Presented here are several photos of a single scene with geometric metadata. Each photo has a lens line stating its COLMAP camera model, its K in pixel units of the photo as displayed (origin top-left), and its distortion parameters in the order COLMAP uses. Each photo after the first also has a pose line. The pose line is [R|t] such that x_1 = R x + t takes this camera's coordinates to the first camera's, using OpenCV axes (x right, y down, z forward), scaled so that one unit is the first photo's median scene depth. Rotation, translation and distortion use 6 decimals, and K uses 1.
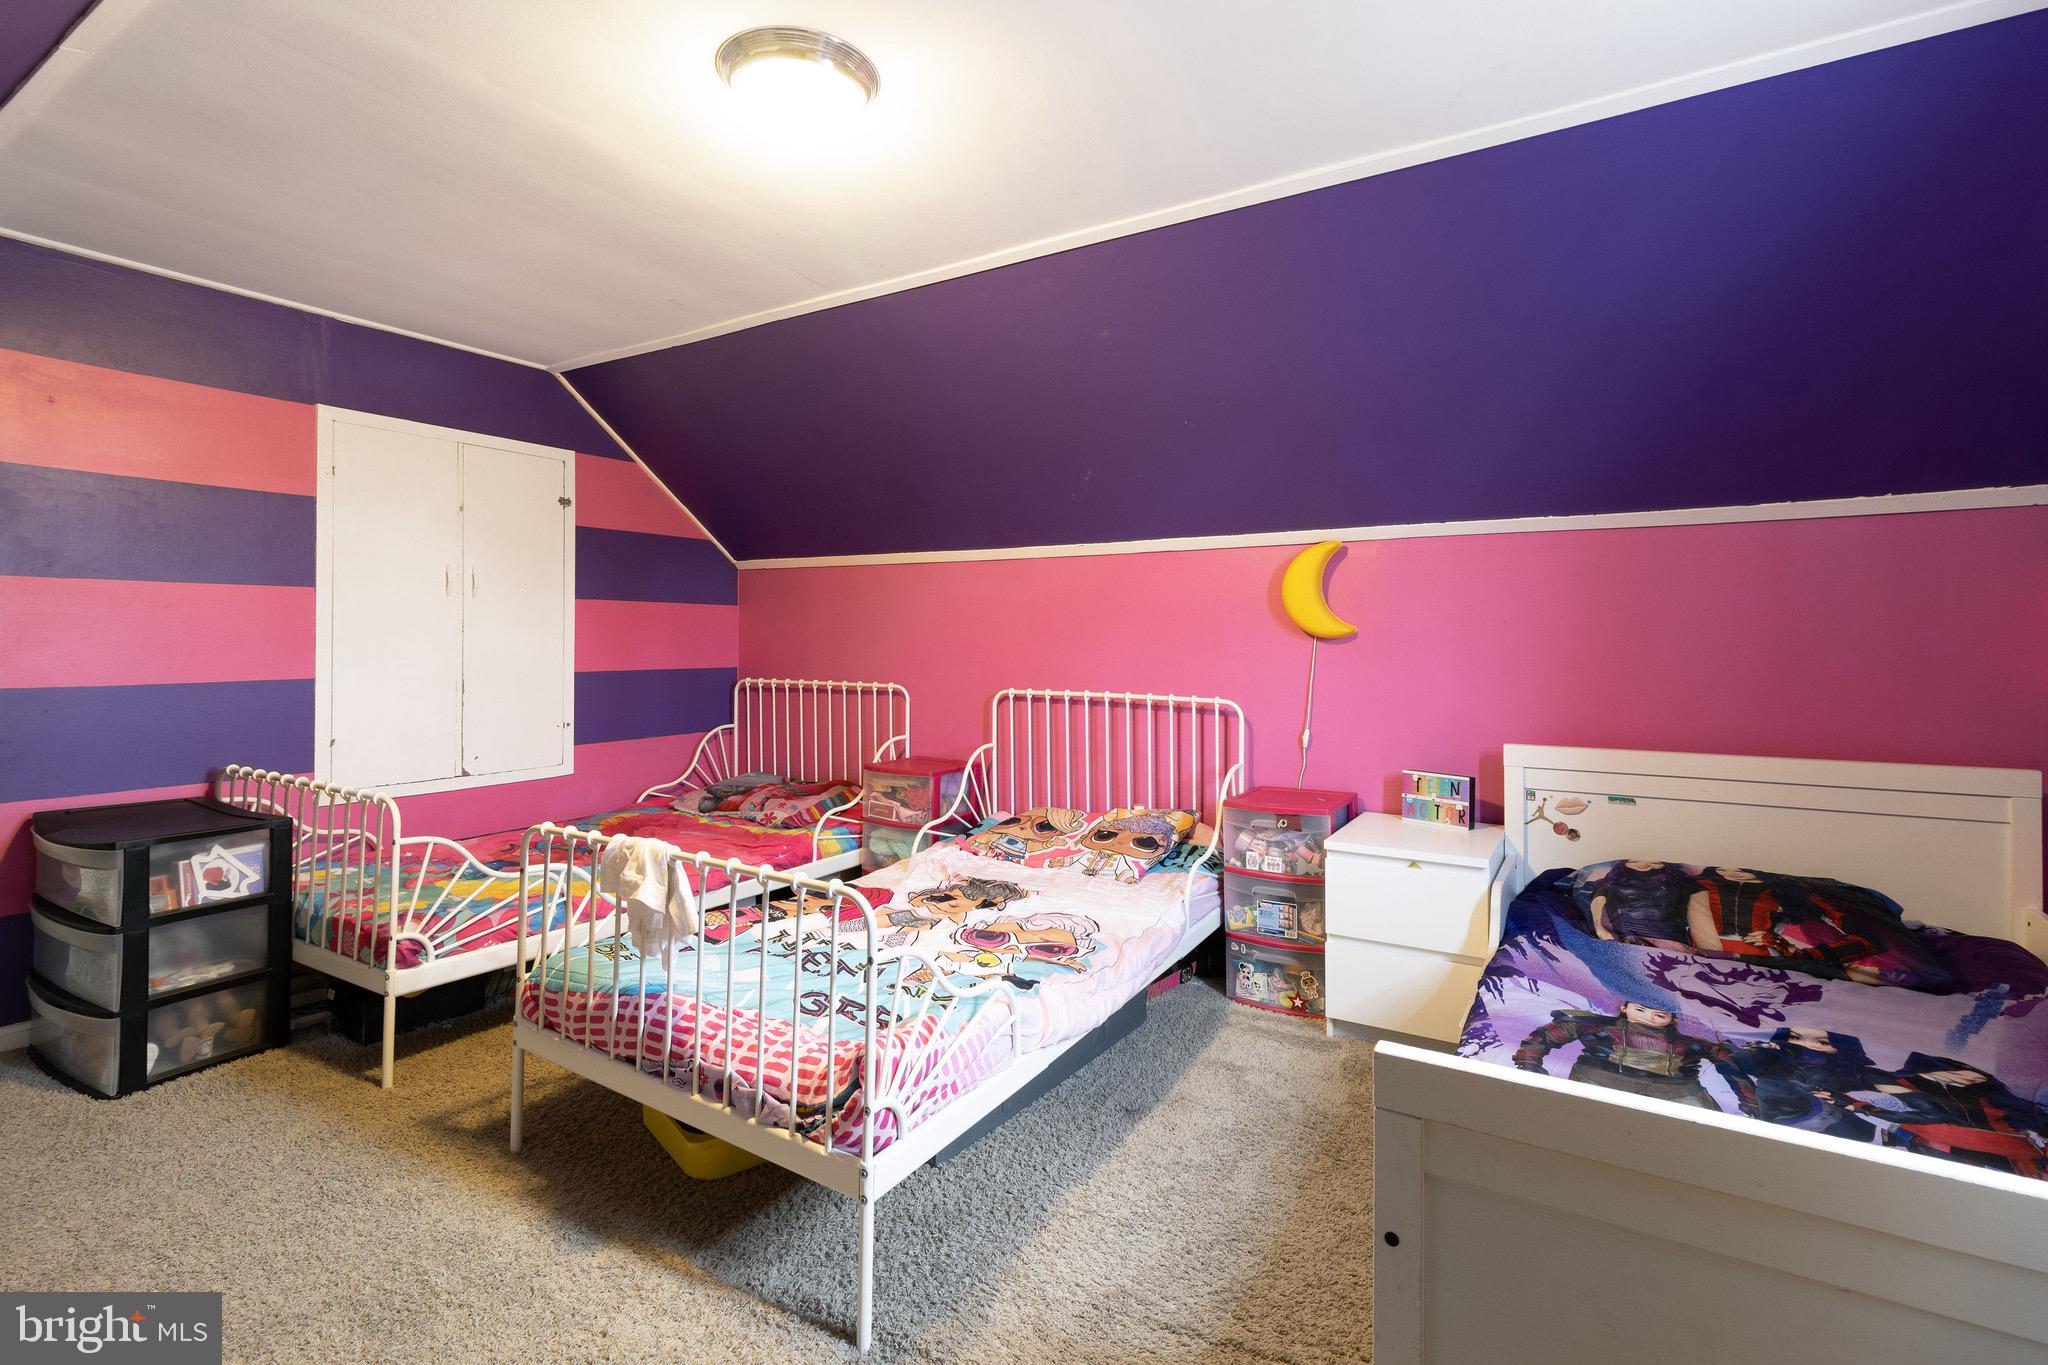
lens RADIAL K [[947.1, 0, 1030.3], [0, 947.1, 644.1], [0, 0, 1]] dist [0.000688, -0.000007]
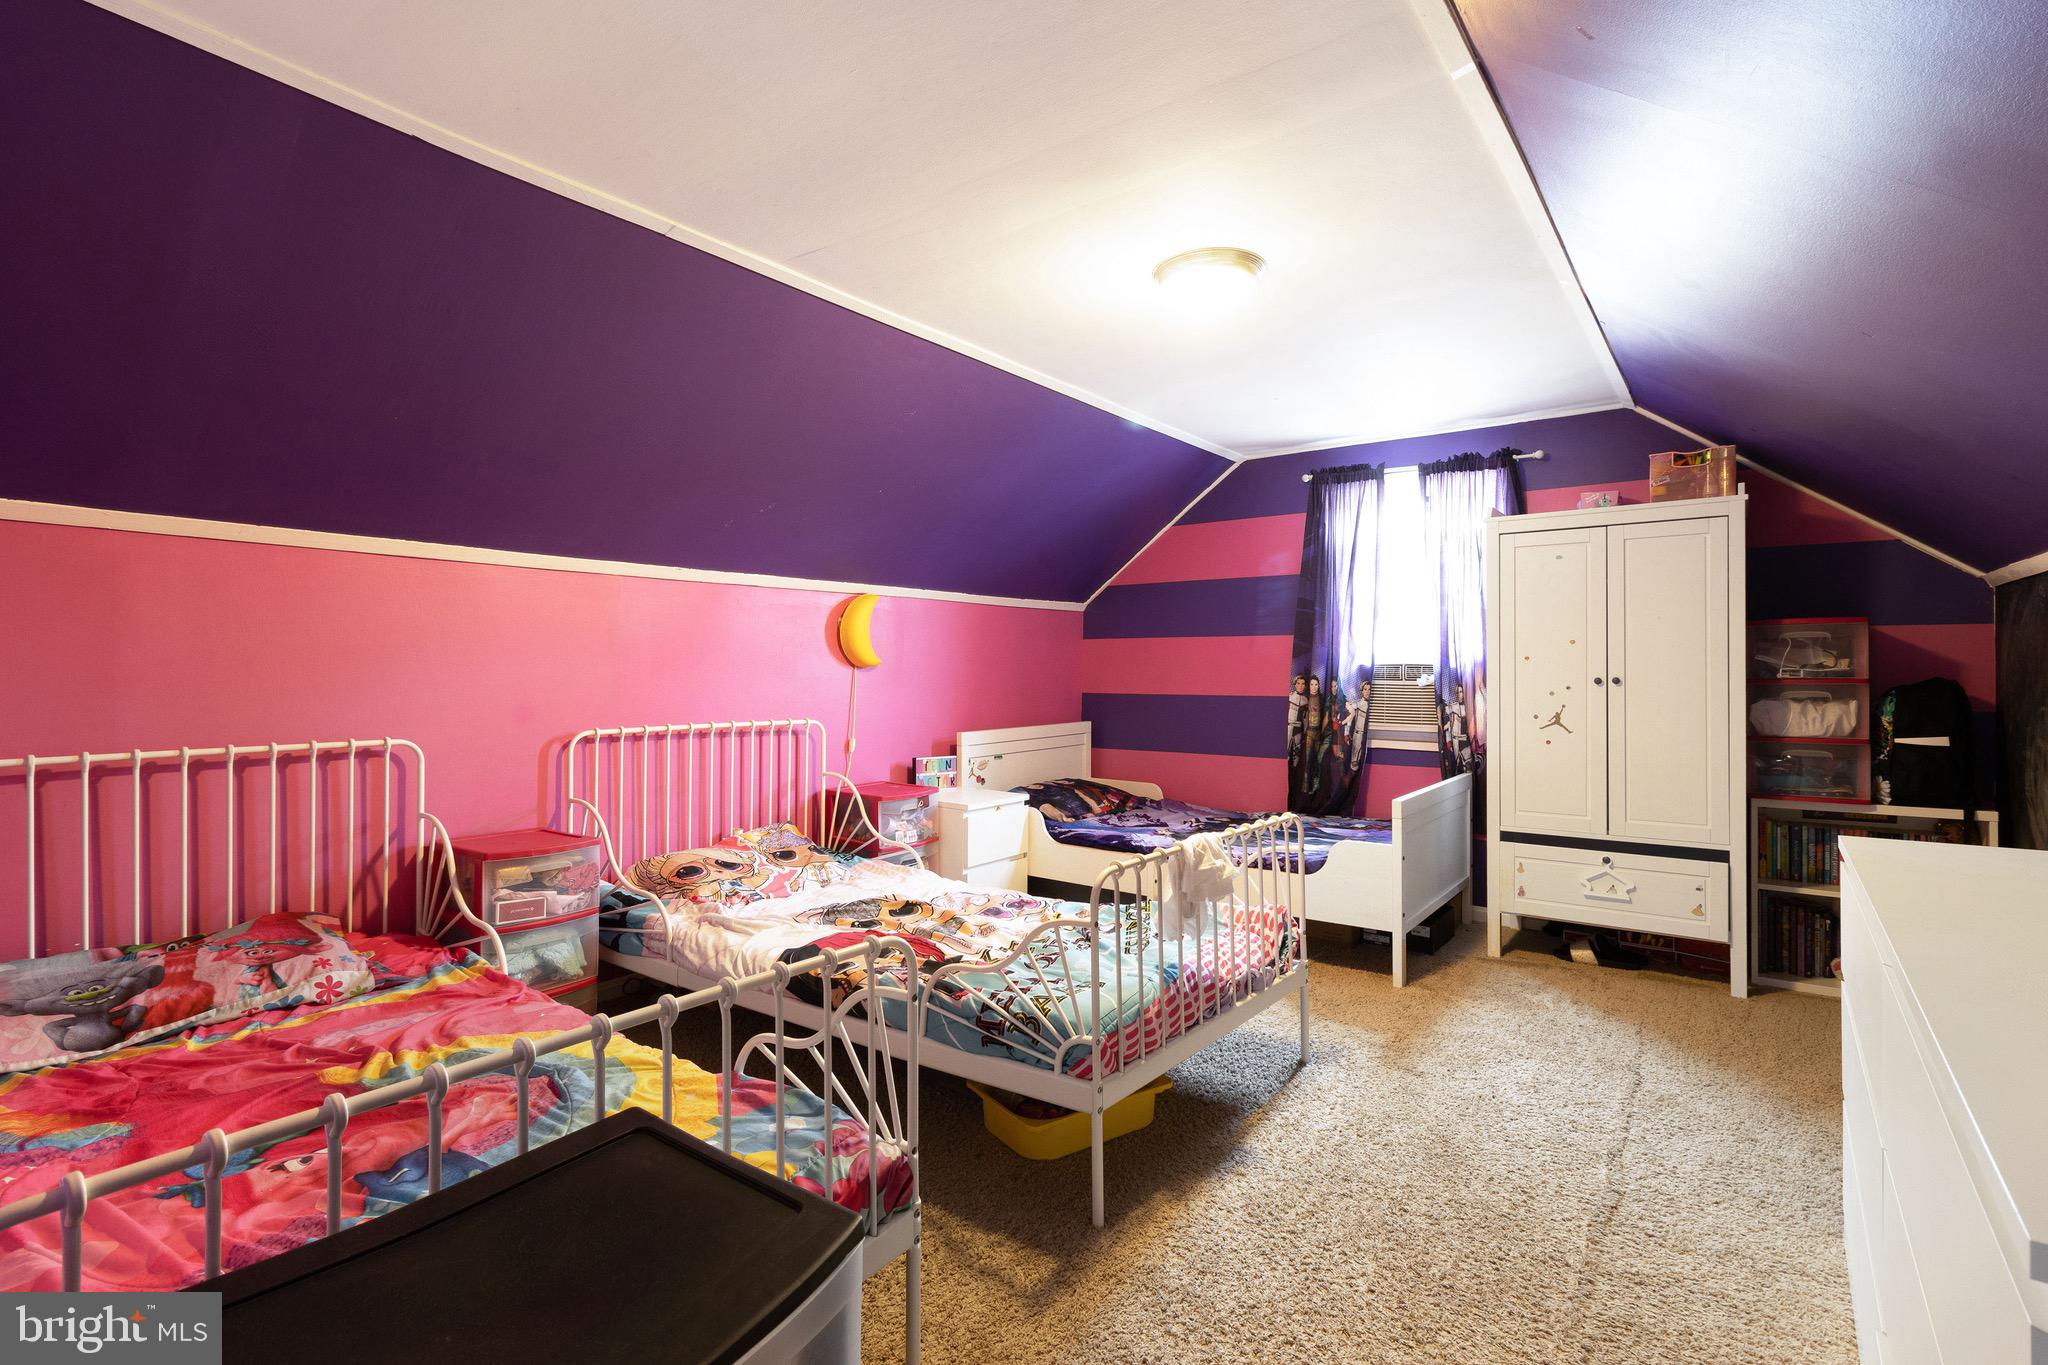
lens RADIAL K [[954.5, 0, 1024.0], [0, 954.5, 682.5], [0, 0, 1]] dist [-0.020335, 0.000095]
pose [[0.098414, -0.018109, 0.994981, -1.104717], [0.008398, 0.999814, 0.017366, -0.005491], [-0.995110, 0.006647, 0.098548, 0.745797]]
